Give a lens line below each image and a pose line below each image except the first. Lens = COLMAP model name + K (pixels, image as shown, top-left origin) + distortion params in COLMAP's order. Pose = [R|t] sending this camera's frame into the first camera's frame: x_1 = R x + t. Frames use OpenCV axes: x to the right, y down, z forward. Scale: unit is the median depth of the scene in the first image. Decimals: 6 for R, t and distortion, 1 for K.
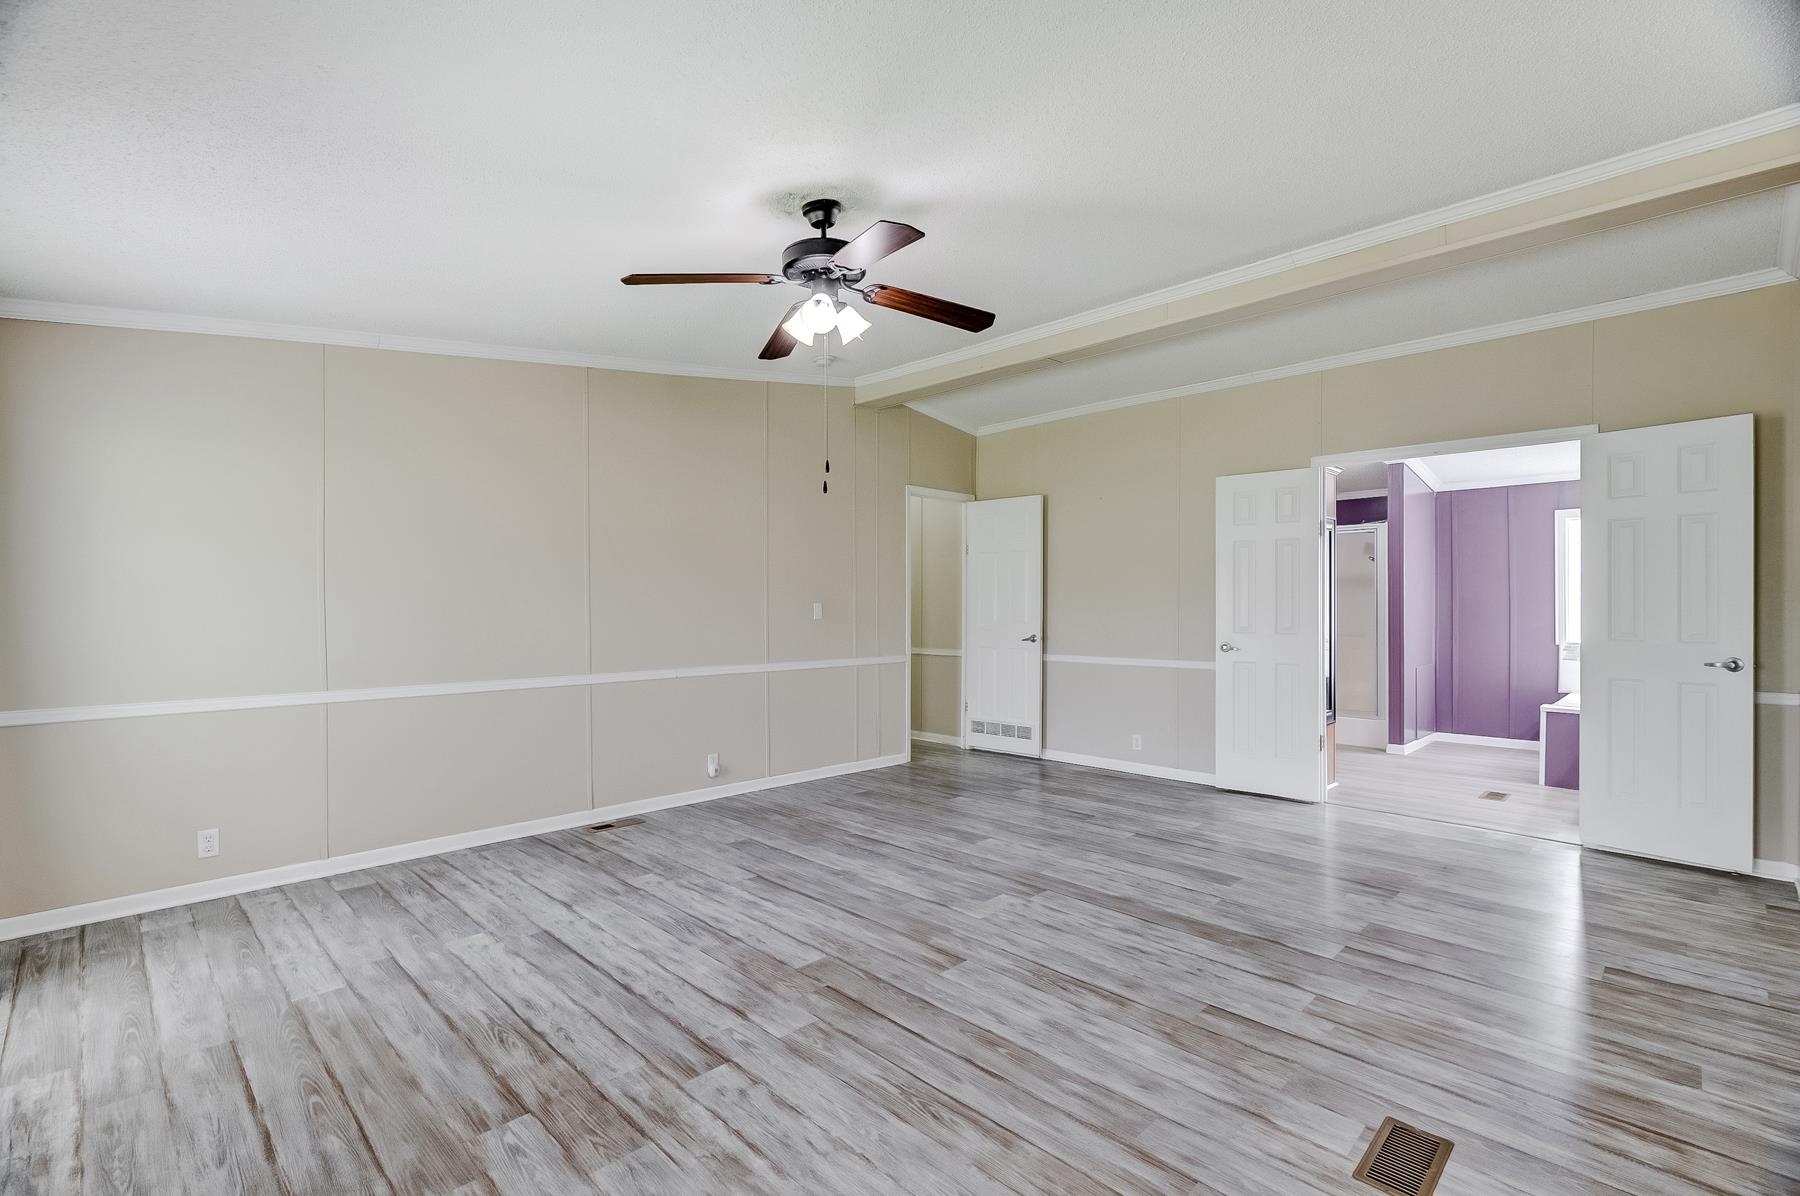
lens RADIAL K [[828.6, 0, 900.1], [0, 828.6, 603.3], [0, 0, 1]] dist [-0.007647, 0.000596]
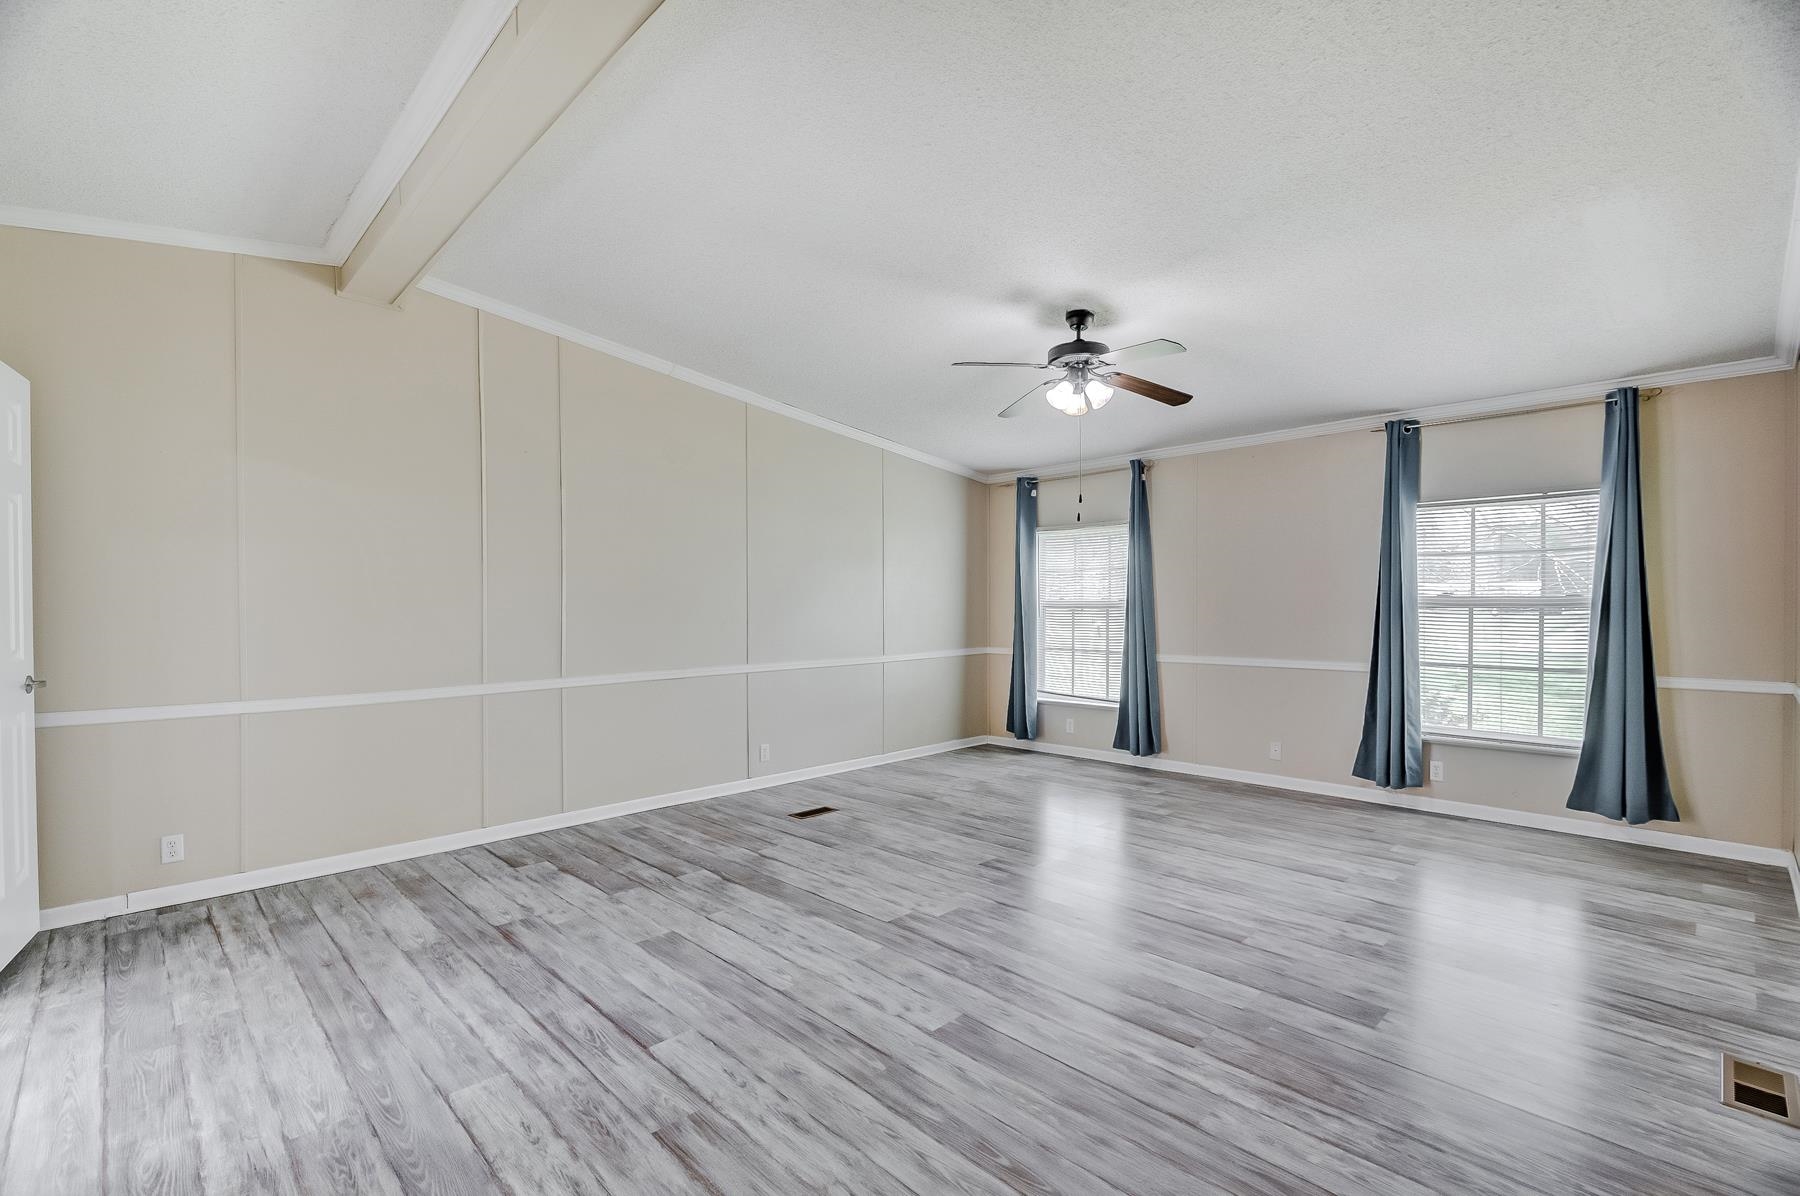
lens RADIAL K [[828.6, 0, 900.1], [0, 828.6, 603.1], [0, 0, 1]] dist [-0.007647, 0.000596]
pose [[-0.999754, 0.008737, 0.020386, 0.157633], [0.008755, 0.999961, 0.000799, 0.000745], [-0.020379, 0.000978, -0.999792, 2.090631]]
